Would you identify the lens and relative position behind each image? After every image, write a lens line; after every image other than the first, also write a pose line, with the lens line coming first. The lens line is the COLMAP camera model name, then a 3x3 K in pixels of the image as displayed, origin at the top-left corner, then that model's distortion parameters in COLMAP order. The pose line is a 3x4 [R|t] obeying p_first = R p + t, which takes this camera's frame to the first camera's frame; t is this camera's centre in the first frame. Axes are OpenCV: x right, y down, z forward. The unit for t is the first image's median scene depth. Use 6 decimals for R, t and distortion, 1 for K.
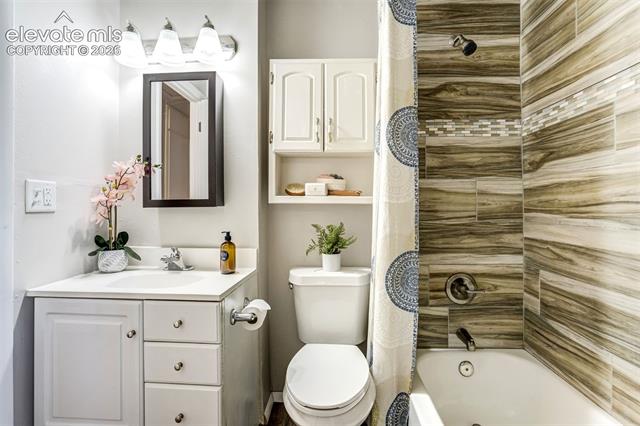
lens RADIAL K [[297.3, 0, 320.4], [0, 297.3, 209.7], [0, 0, 1]] dist [-0.049354, 0.017842]
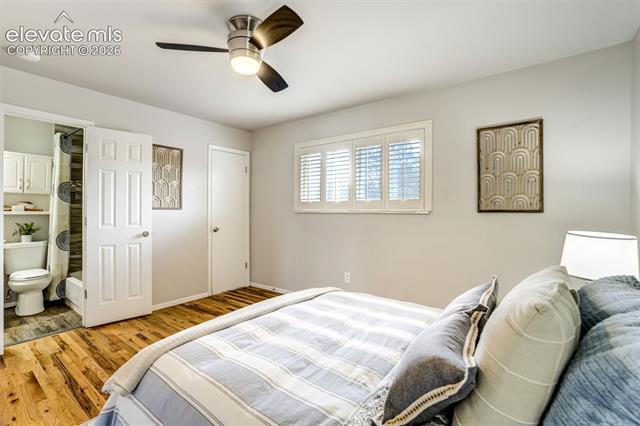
lens RADIAL K [[297.3, 0, 314.6], [0, 297.3, 201.7], [0, 0, 1]] dist [-0.049354, 0.017842]
pose [[0.564402, 0.020835, 0.825237, -0.586090], [0.008985, 0.999467, -0.031378, -0.029344], [-0.825451, 0.025125, 0.563914, -2.287150]]
